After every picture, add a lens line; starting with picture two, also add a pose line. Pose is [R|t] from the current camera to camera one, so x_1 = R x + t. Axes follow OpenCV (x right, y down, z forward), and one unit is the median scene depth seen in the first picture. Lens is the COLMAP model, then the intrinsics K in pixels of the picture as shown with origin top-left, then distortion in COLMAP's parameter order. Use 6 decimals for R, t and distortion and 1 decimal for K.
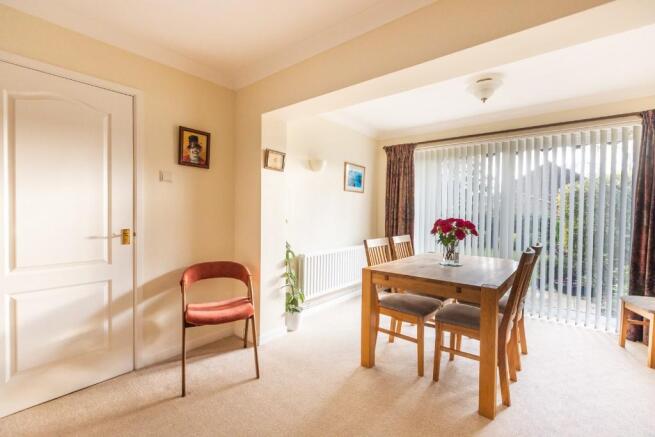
lens RADIAL K [[291.2, 0, 328.8], [0, 291.2, 215.4], [0, 0, 1]] dist [0.002236, -0.003016]
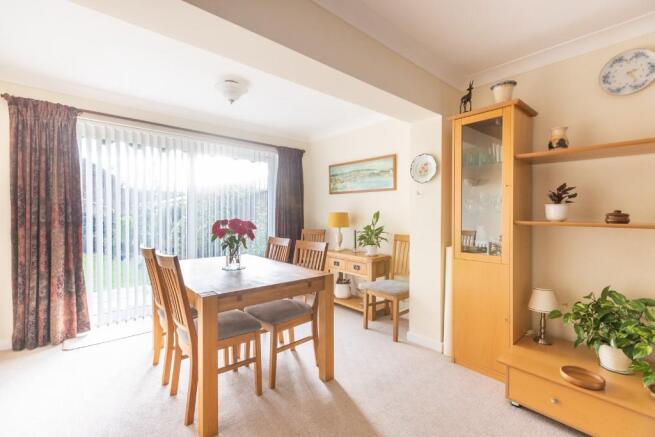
lens RADIAL K [[291.2, 0, 327.8], [0, 291.2, 219.2], [0, 0, 1]] dist [0.002236, -0.003016]
pose [[0.180069, -0.045132, 0.982618, -0.265938], [0.006662, 0.998980, 0.044662, -0.019441], [-0.983631, -0.001496, 0.180186, 0.311375]]
